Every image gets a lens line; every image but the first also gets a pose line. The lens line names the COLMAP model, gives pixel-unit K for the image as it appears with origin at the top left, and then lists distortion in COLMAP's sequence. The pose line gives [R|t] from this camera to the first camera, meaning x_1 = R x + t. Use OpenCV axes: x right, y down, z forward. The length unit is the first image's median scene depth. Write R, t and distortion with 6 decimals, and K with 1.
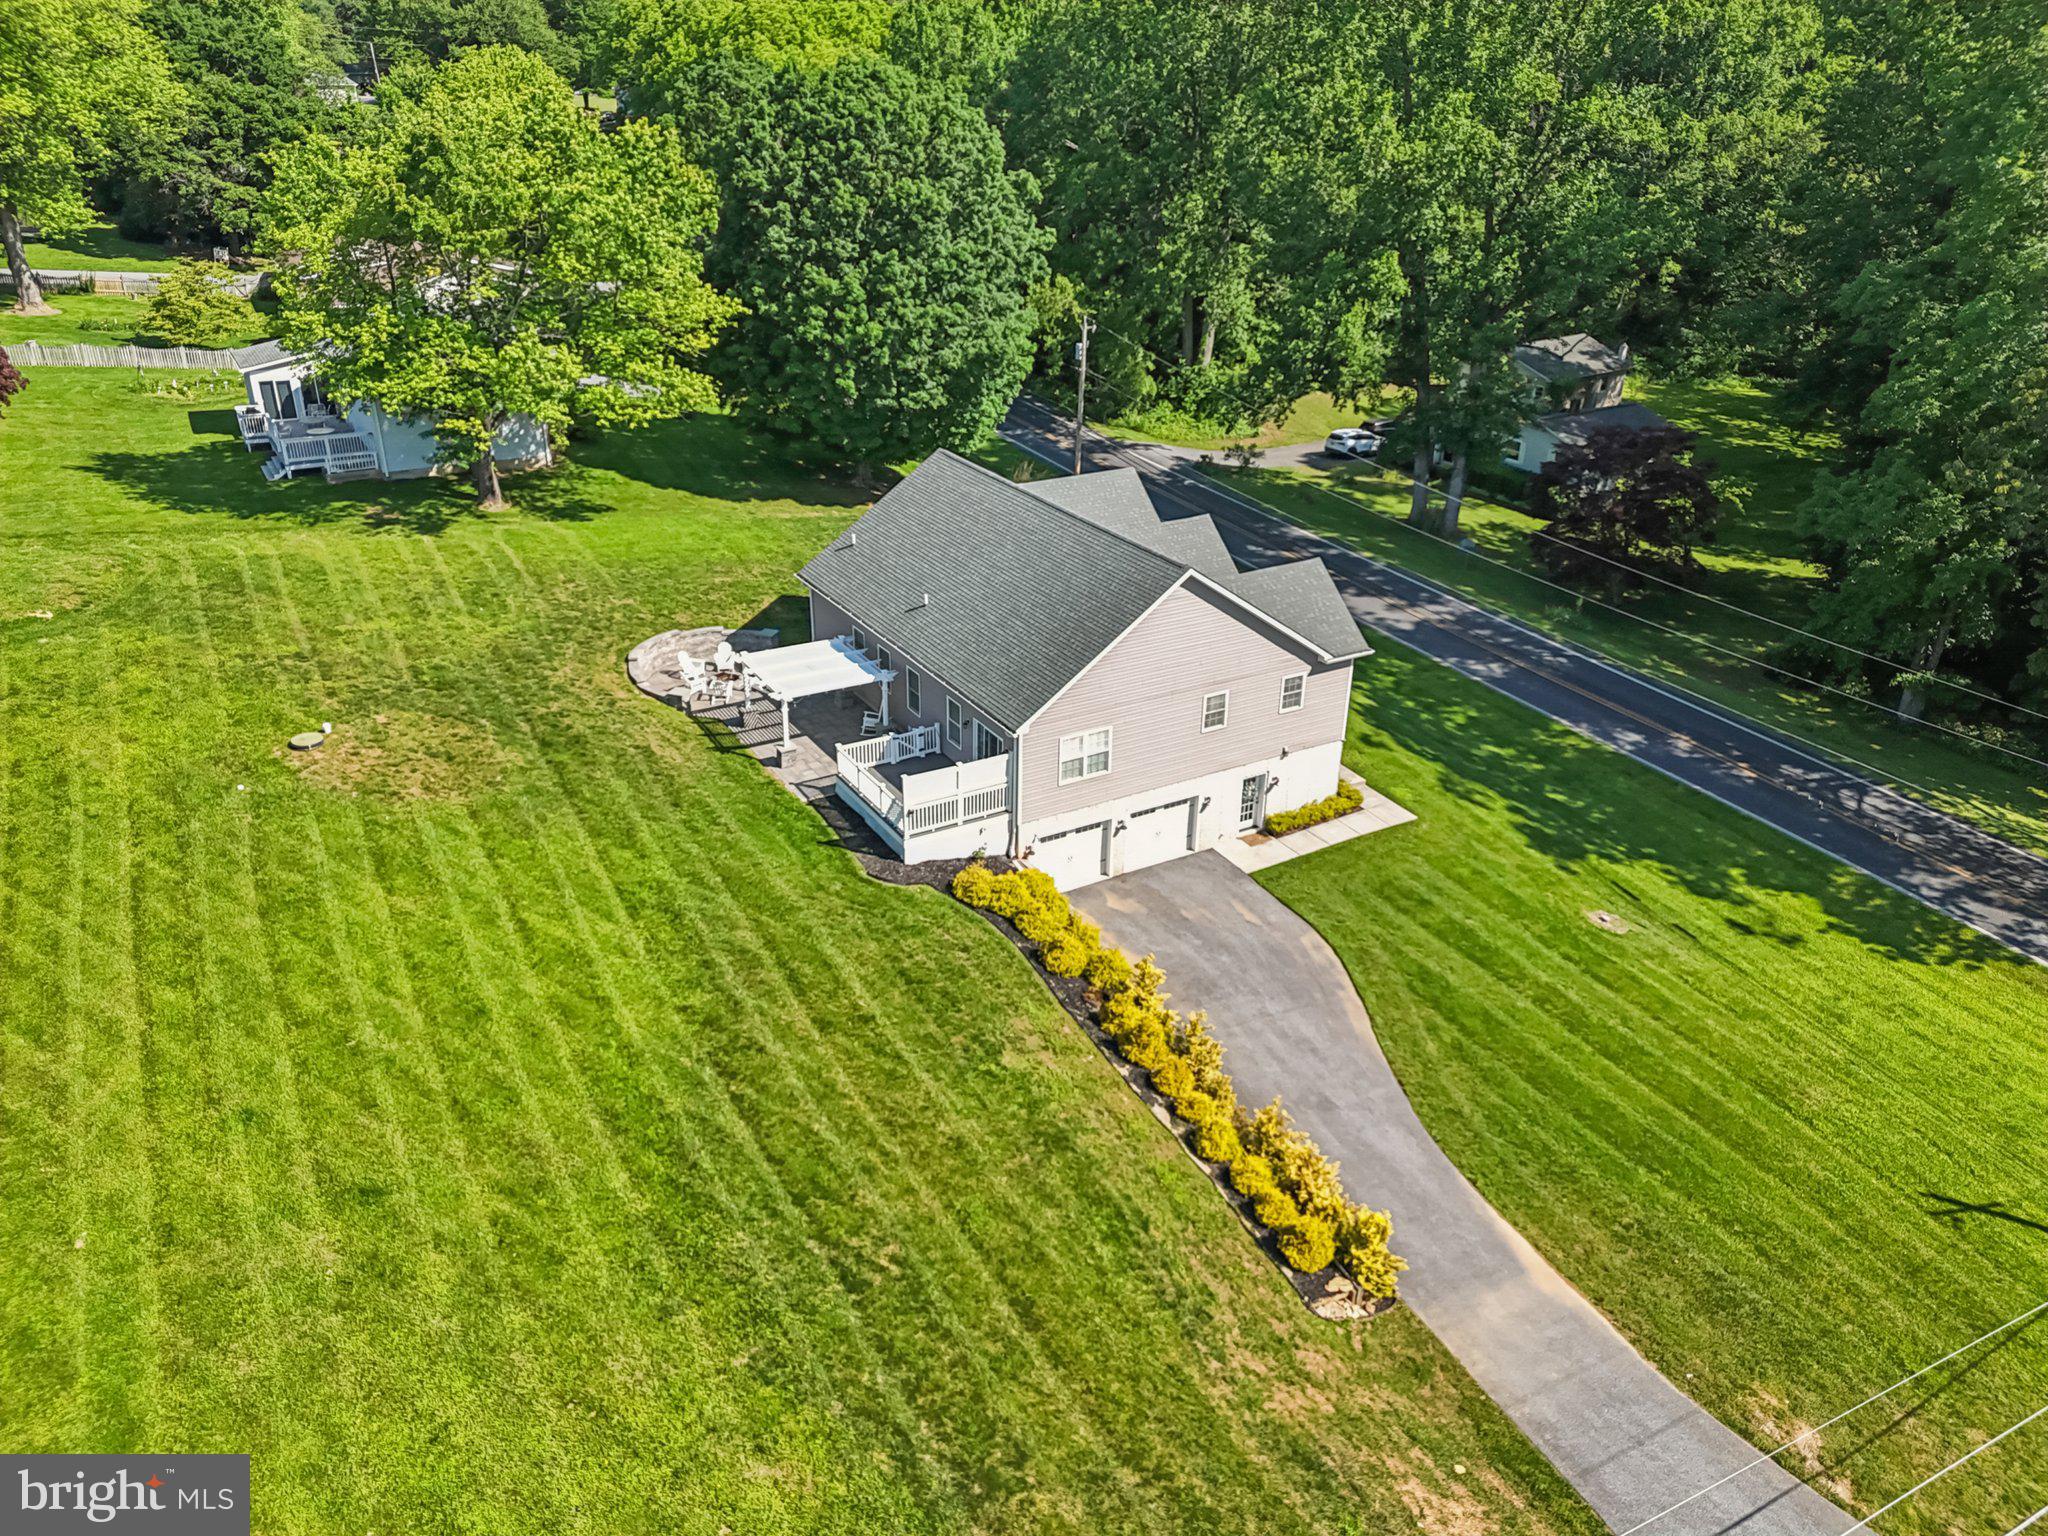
lens RADIAL K [[1510.1, 0, 1034.1], [0, 1510.1, 748.7], [0, 0, 1]] dist [0.084258, -0.089608]
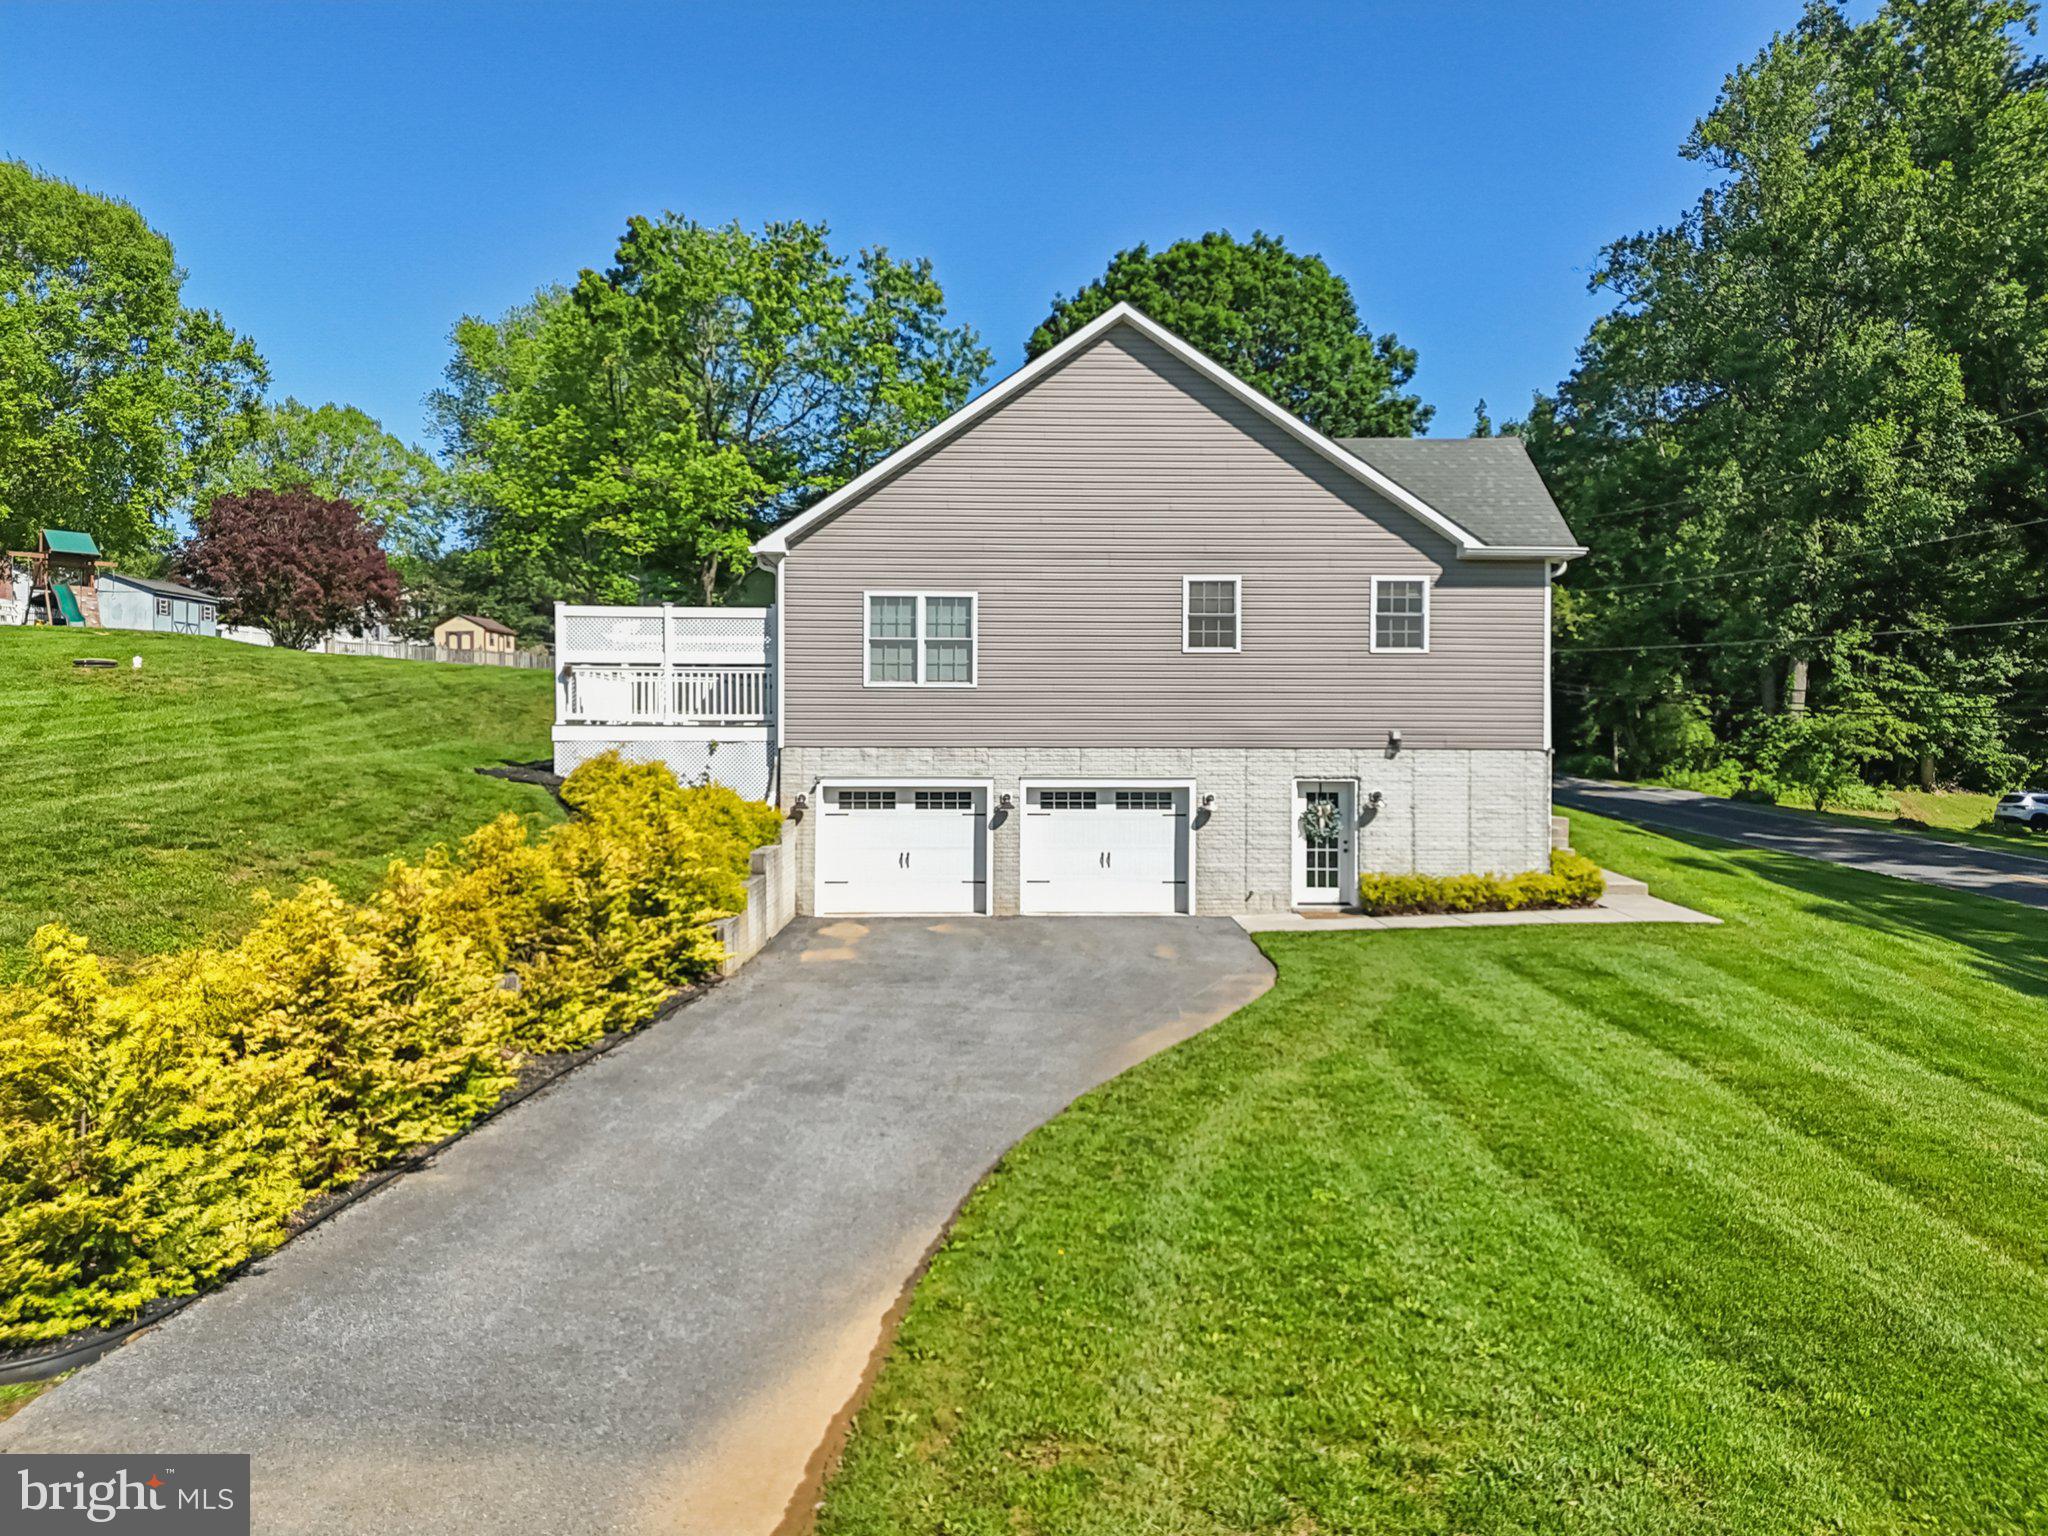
lens RADIAL K [[1510.1, 0, 1033.7], [0, 1510.1, 756.8], [0, 0, 1]] dist [0.084258, -0.089608]
pose [[0.874944, -0.010103, -0.484118, 0.297546], [-0.193956, 0.908763, -0.369500, 0.210776], [0.443682, 0.417190, 0.793158, 0.536545]]
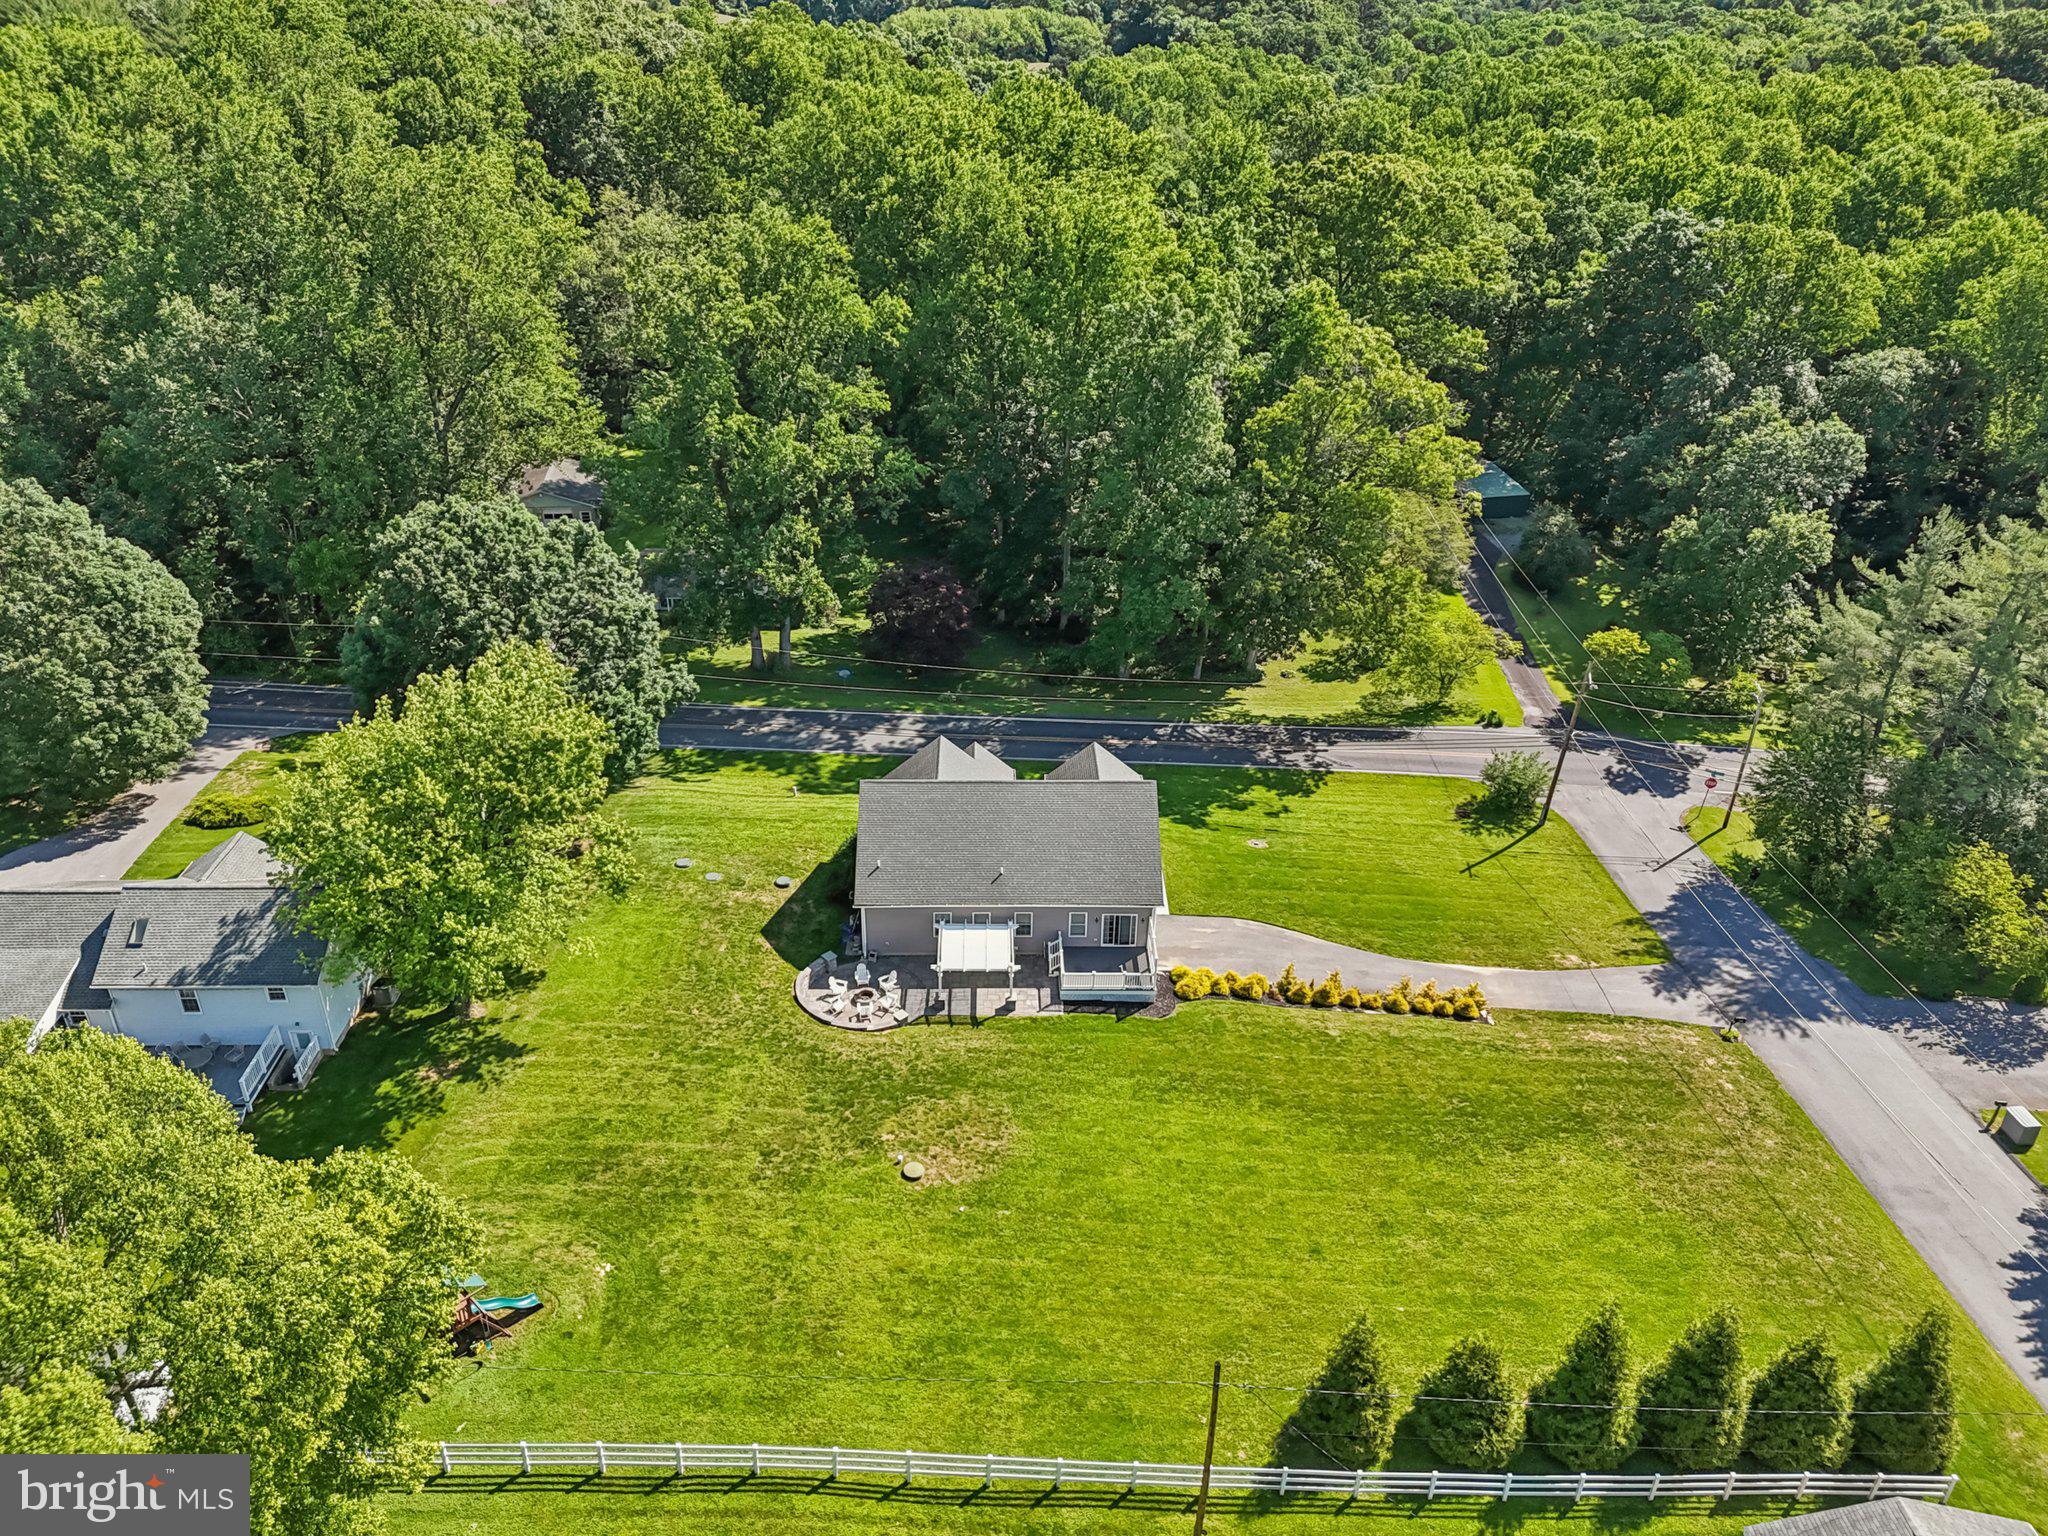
lens RADIAL K [[1510.1, 0, 1025.6], [0, 1510.1, 728.2], [0, 0, 1]] dist [0.084258, -0.089608]
pose [[0.487374, -0.416886, 0.767250, -1.180418], [0.361650, 0.896138, 0.257189, -0.615360], [-0.794781, 0.152128, 0.587521, 0.030526]]
